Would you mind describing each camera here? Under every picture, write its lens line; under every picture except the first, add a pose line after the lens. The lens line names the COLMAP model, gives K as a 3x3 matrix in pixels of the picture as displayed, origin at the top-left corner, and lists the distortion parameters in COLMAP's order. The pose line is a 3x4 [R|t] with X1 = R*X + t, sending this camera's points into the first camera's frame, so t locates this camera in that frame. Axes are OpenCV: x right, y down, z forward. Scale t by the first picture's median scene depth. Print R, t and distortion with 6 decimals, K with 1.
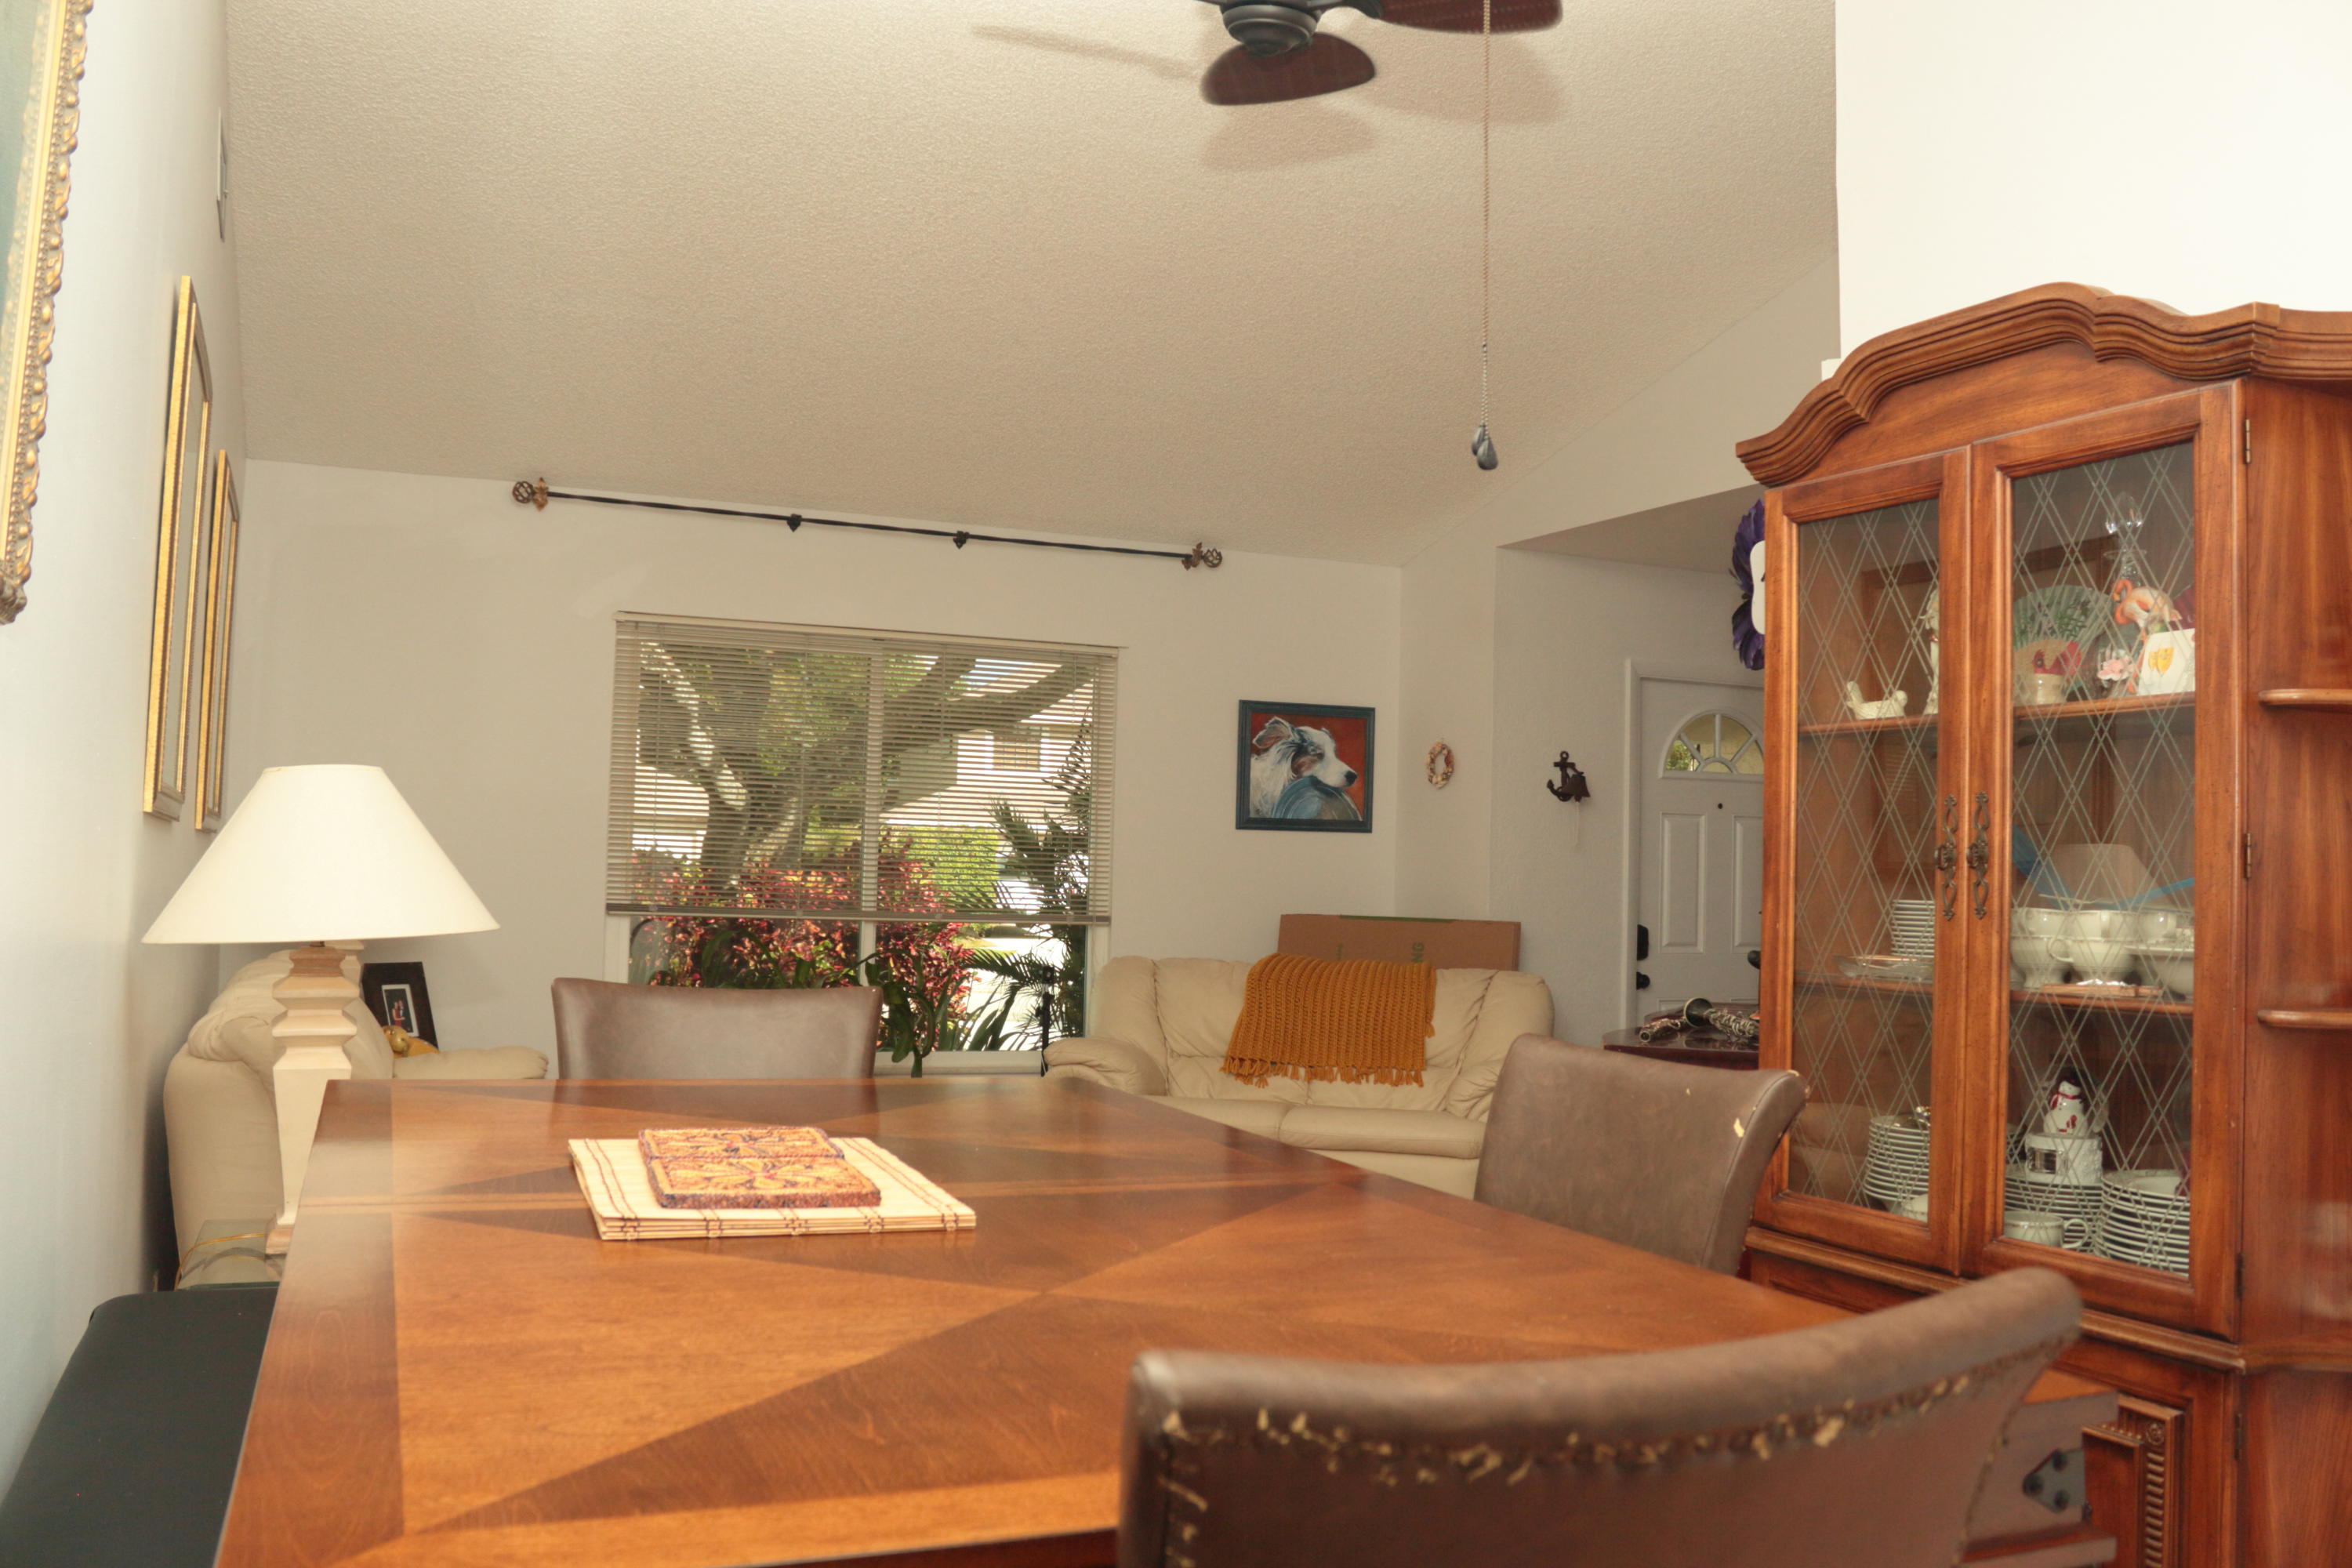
lens RADIAL K [[2074.3, 0, 1178.5], [0, 2074.3, 772.4], [0, 0, 1]] dist [-0.153195, 0.147861]
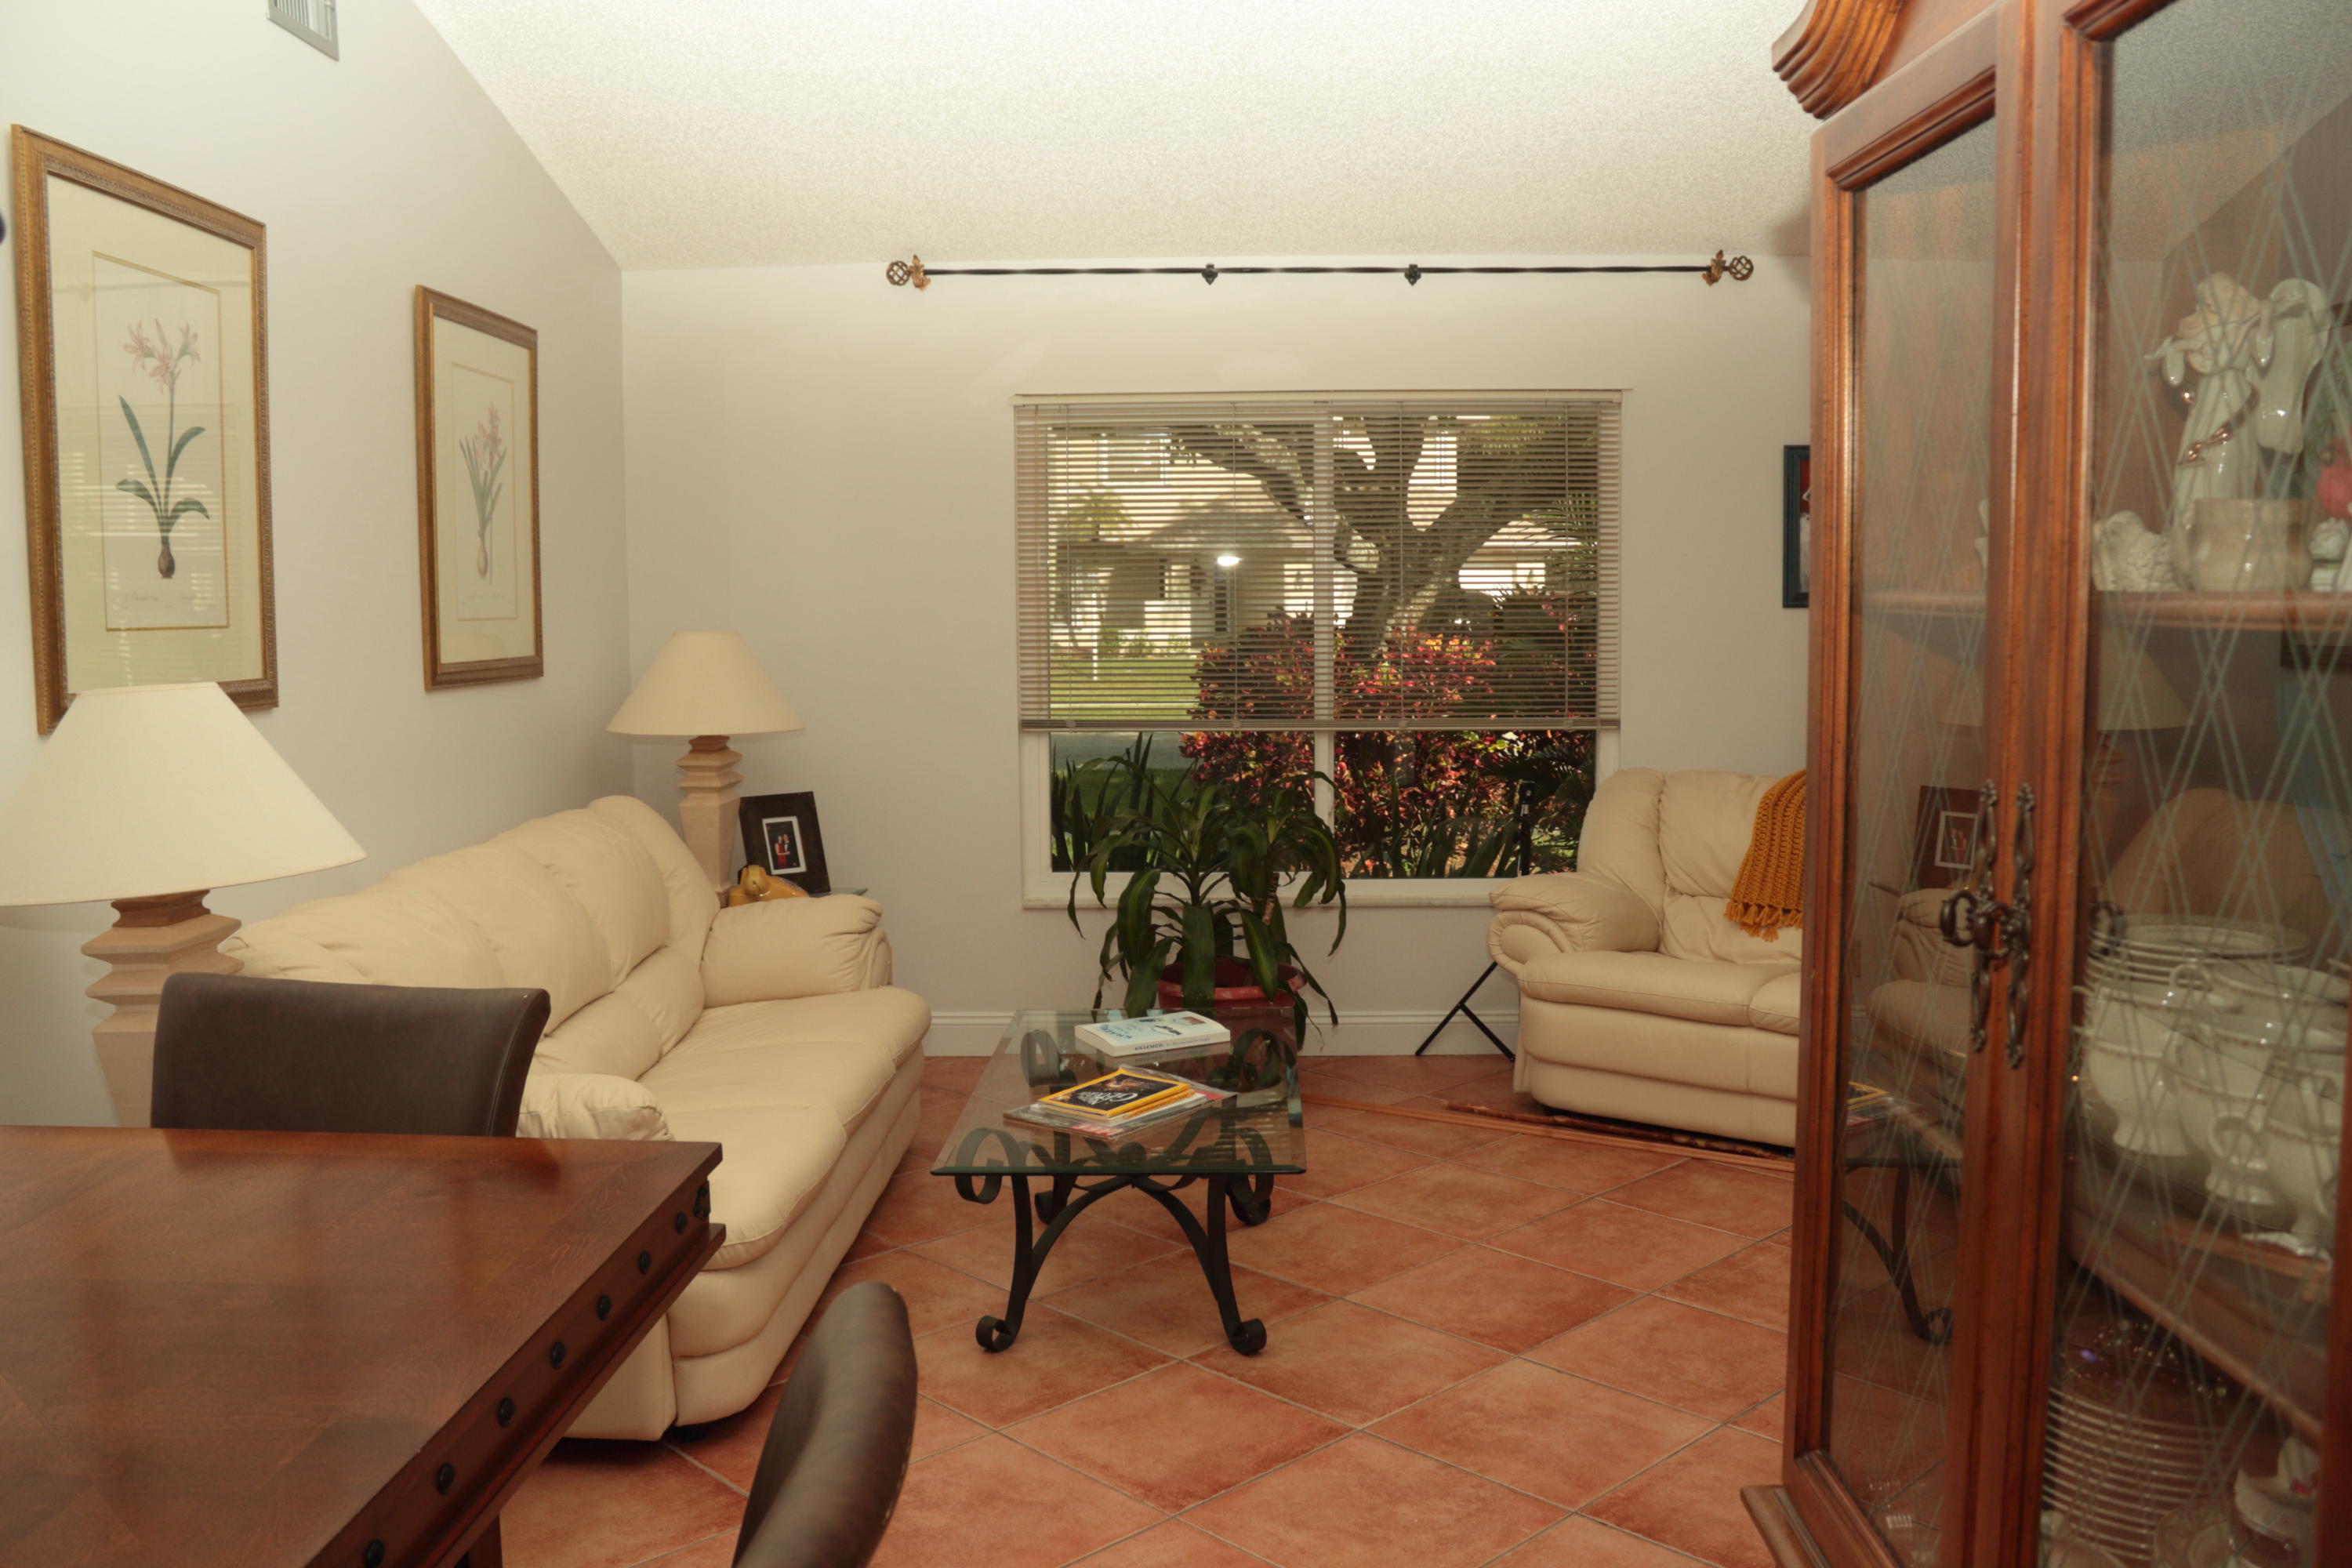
lens RADIAL K [[2028.3, 0, 1176.0], [0, 2028.3, 784.0], [0, 0, 1]] dist [-0.118167, 0.133773]
pose [[0.900936, 0.009558, -0.433847, 0.169446], [0.053863, 0.989563, 0.133653, -0.024113], [0.430596, -0.143781, 0.891018, 0.215430]]
